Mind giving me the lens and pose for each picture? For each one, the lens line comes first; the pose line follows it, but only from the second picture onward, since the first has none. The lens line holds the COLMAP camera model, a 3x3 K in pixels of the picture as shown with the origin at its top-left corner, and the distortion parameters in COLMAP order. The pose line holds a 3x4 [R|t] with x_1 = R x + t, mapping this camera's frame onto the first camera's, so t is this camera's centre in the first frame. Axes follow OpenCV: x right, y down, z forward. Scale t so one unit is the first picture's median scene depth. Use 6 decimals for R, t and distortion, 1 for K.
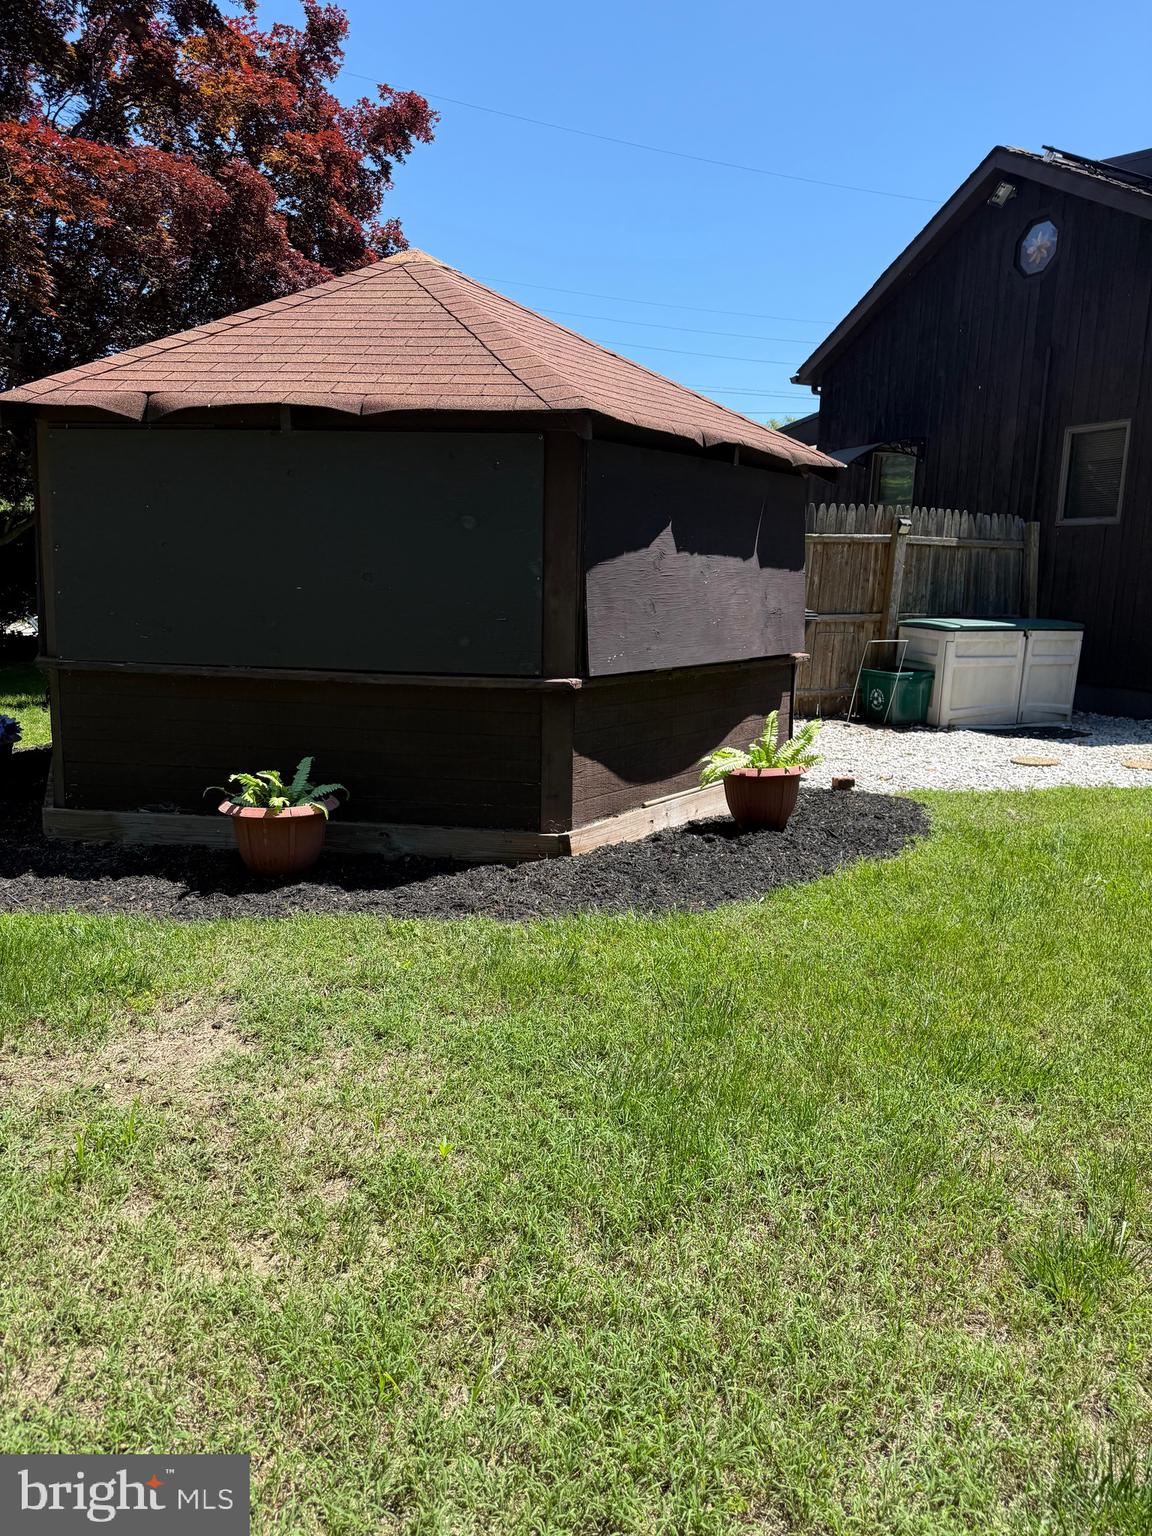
lens RADIAL K [[1172.6, 0, 576.0], [0, 1172.6, 768.0], [0, 0, 1]] dist [0.000788, 0.000214]
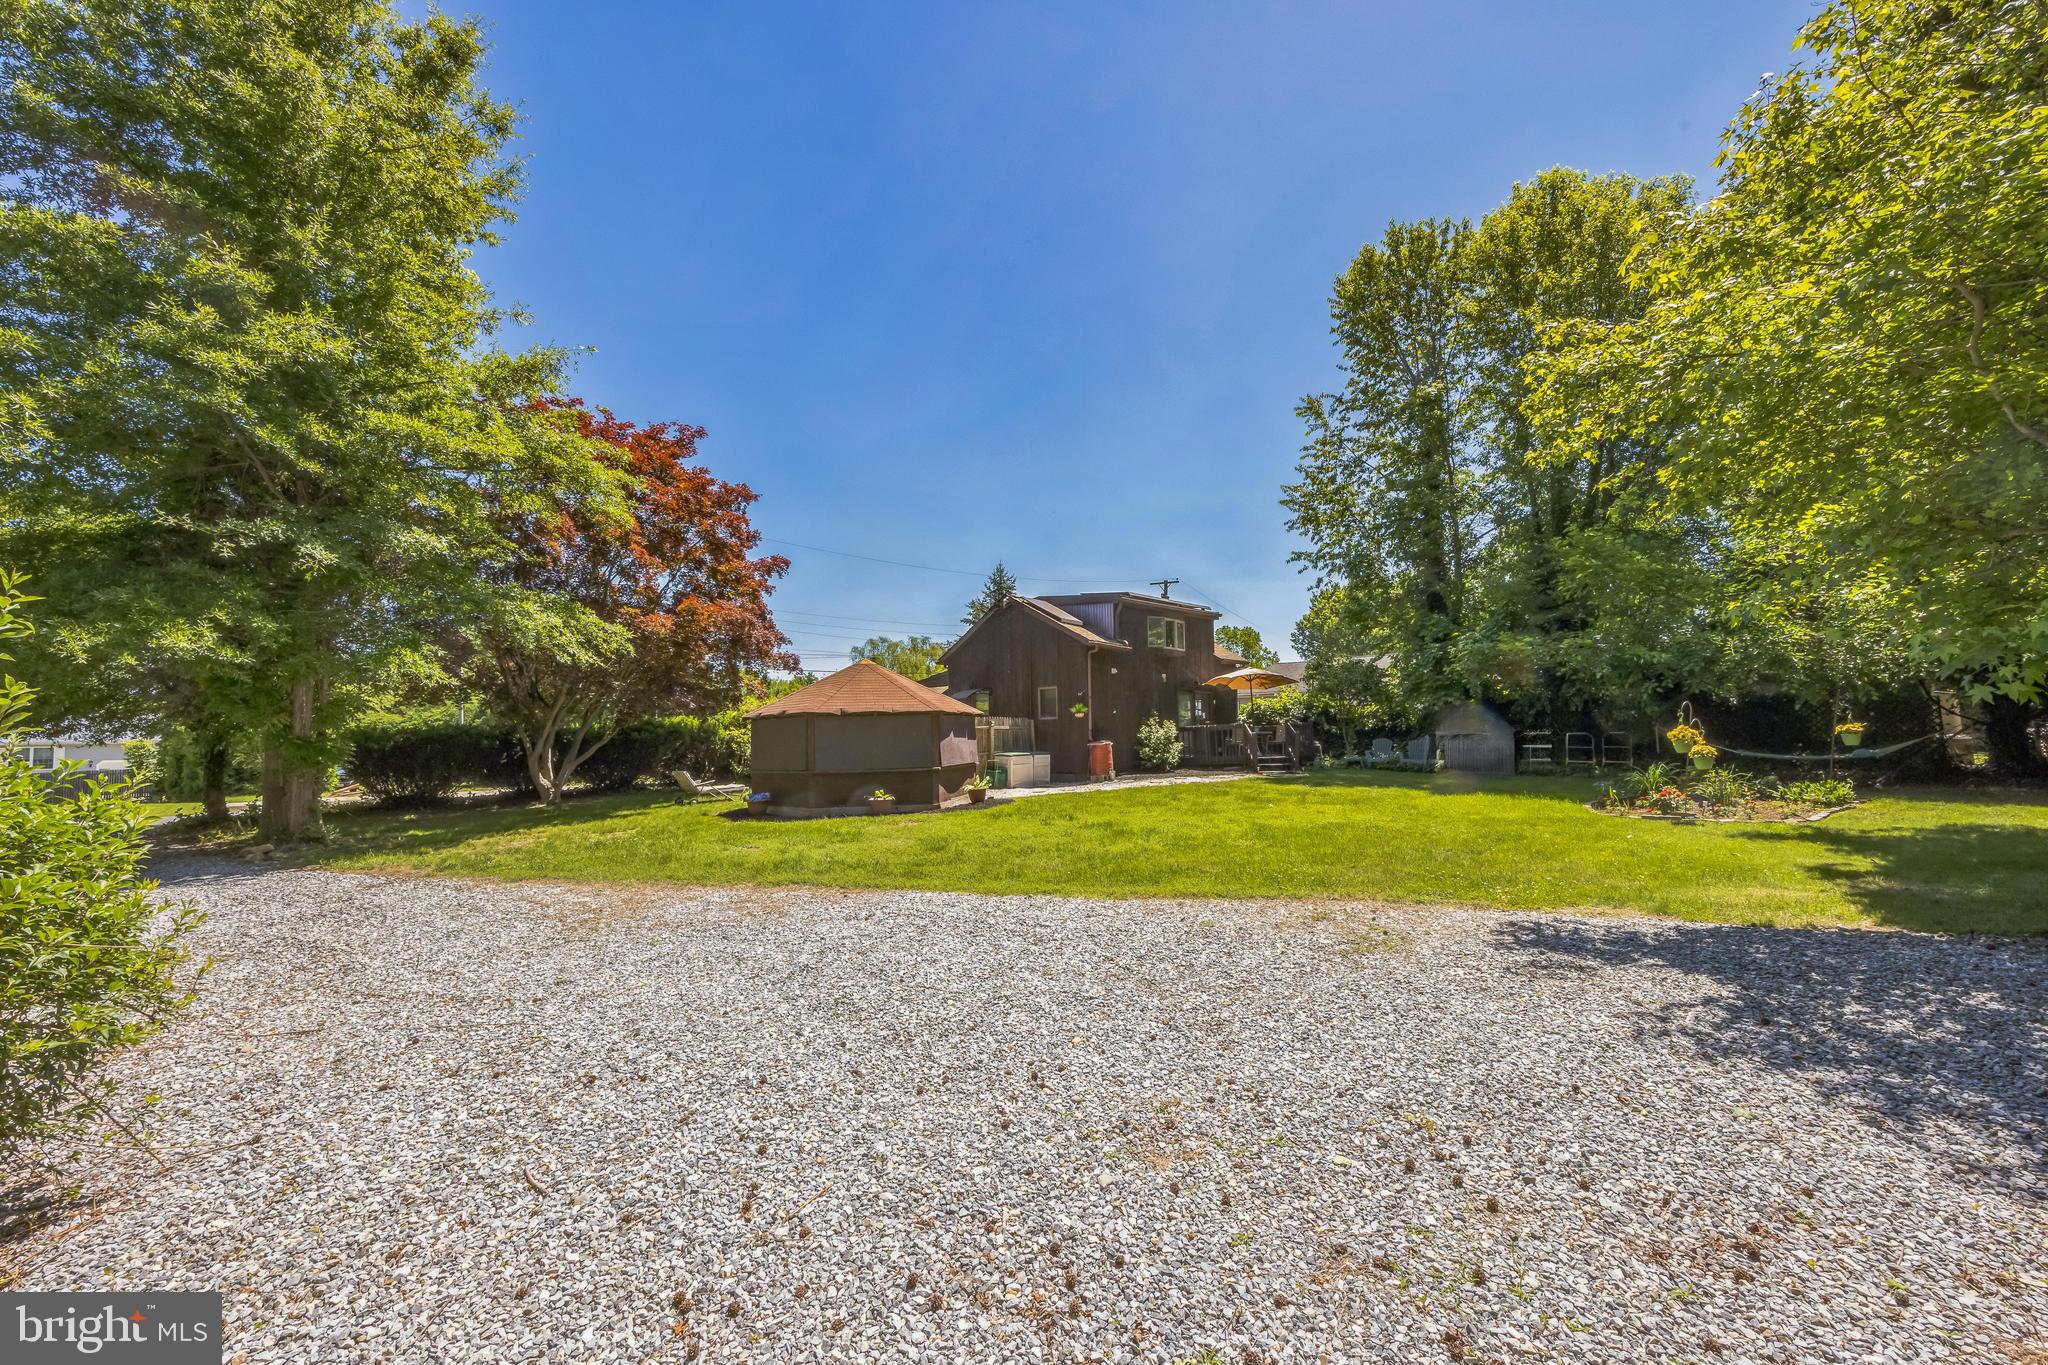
lens RADIAL K [[831.3, 0, 1024.0], [0, 831.3, 682.5], [0, 0, 1]] dist [-0.000010, -0.000002]
pose [[0.933972, -0.015447, 0.357012, -0.627585], [0.096562, 0.972809, -0.210522, 0.232742], [-0.344052, 0.231095, 0.910068, -1.546745]]
